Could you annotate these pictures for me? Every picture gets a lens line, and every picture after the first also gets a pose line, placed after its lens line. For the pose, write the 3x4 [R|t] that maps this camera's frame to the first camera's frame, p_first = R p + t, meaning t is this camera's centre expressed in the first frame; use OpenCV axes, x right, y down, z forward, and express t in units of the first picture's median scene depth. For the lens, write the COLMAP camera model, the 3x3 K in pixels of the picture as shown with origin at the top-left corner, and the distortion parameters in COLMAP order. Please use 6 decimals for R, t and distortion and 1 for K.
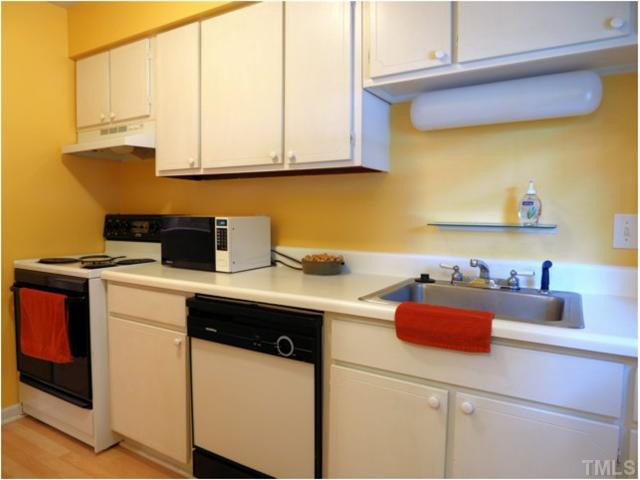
lens RADIAL K [[410.8, 0, 323.7], [0, 410.8, 239.1], [0, 0, 1]] dist [-0.020147, 0.001456]
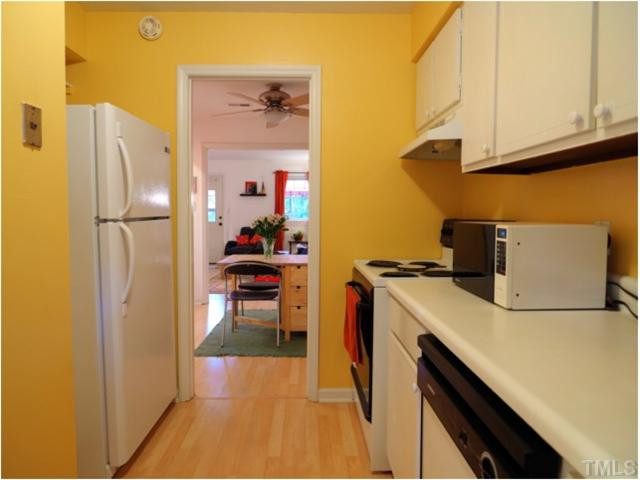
lens RADIAL K [[410.8, 0, 318.7], [0, 410.8, 239.3], [0, 0, 1]] dist [-0.020147, 0.001456]
pose [[0.537715, 0.048314, -0.841742, 0.141653], [-0.054632, 0.998255, 0.022398, -0.026064], [0.841355, 0.033942, 0.539416, 0.348628]]
